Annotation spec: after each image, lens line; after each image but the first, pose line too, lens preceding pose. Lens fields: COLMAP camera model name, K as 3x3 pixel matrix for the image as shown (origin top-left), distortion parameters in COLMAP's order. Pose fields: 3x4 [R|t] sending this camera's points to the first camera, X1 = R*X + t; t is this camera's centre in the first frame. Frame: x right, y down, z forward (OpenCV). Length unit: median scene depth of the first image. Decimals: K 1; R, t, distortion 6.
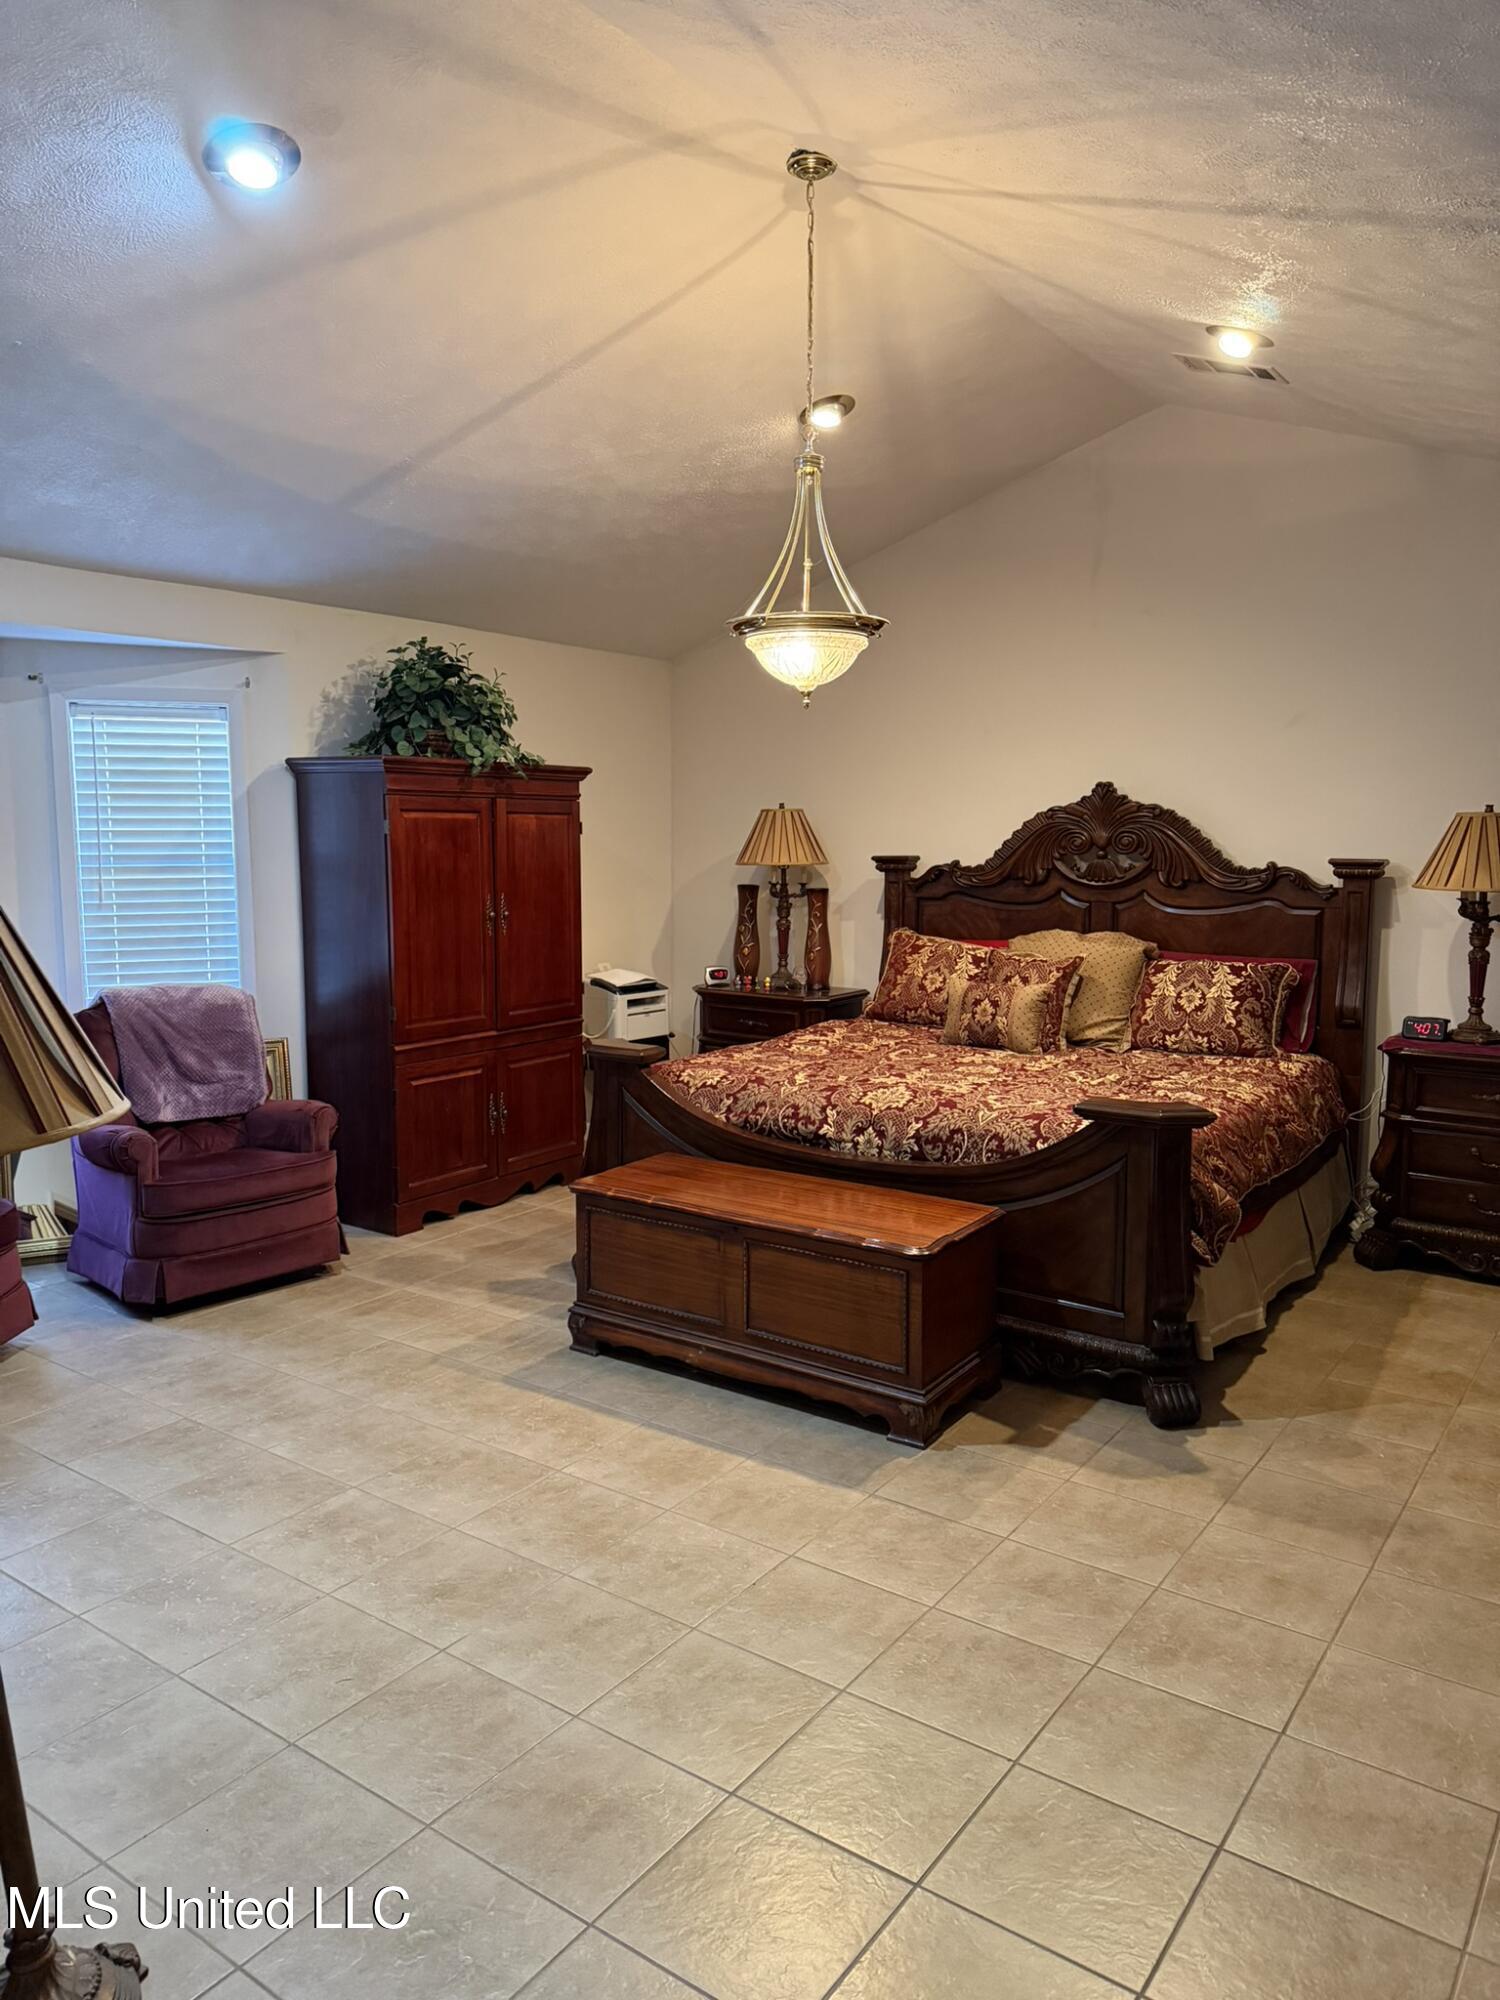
lens RADIAL K [[1423.5, 0, 760.6], [0, 1423.5, 988.0], [0, 0, 1]] dist [0.065087, -0.085064]
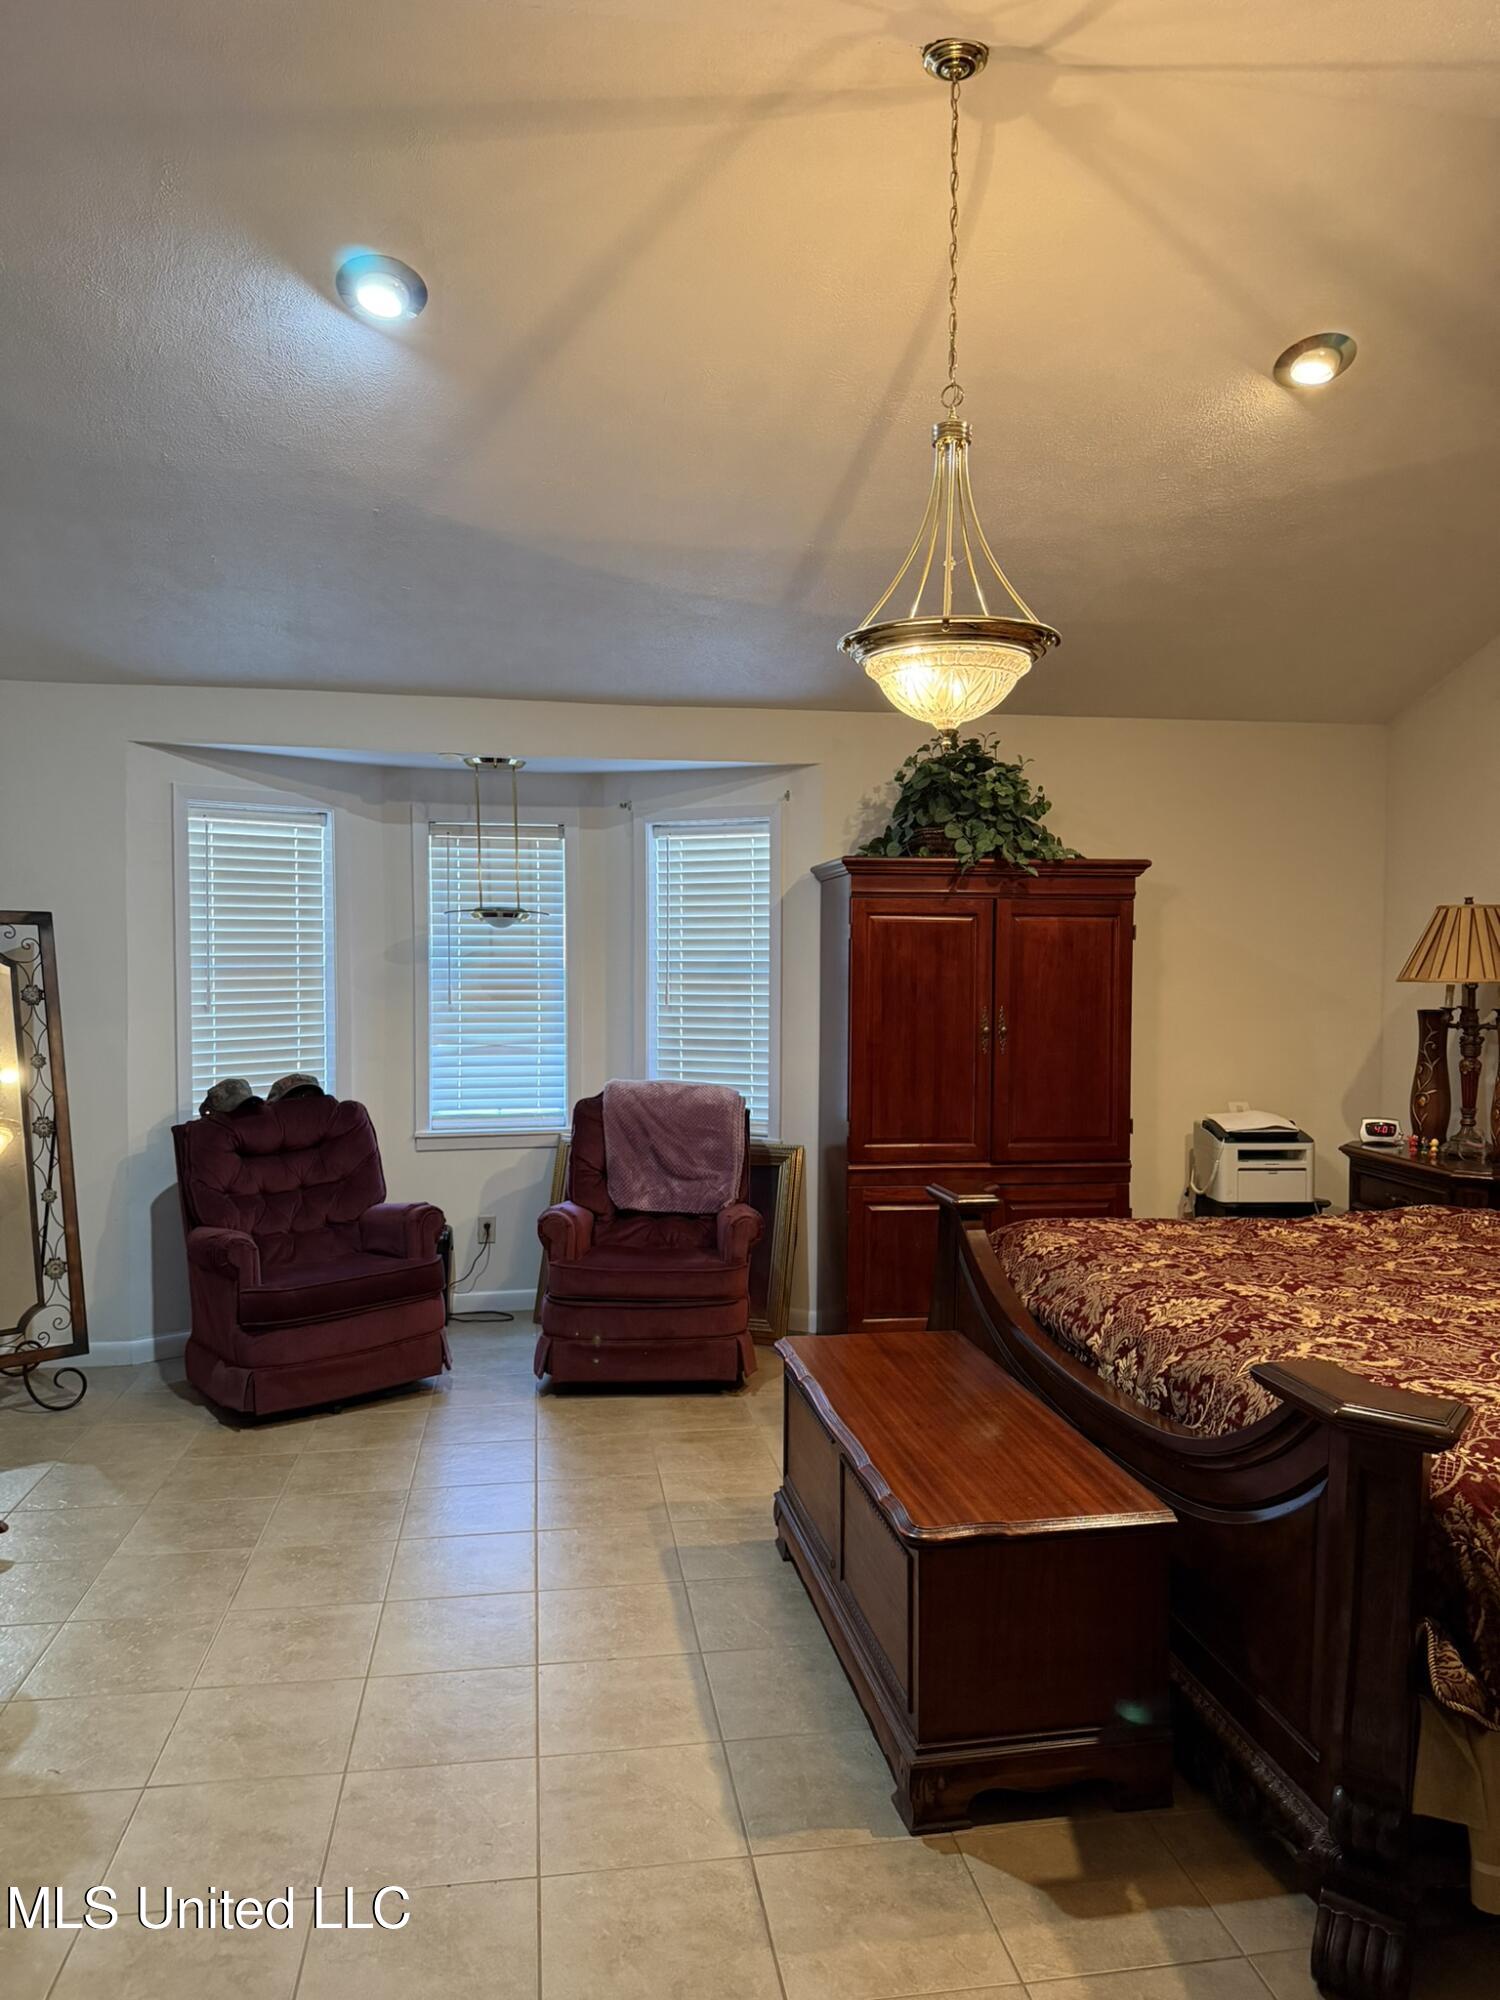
lens RADIAL K [[1423.5, 0, 747.9], [0, 1423.5, 995.2], [0, 0, 1]] dist [0.065087, -0.085064]
pose [[0.695923, 0.025276, -0.717671, 0.379423], [-0.085876, 0.995138, -0.048226, -0.019924], [0.712963, 0.095192, 0.694710, 0.315428]]
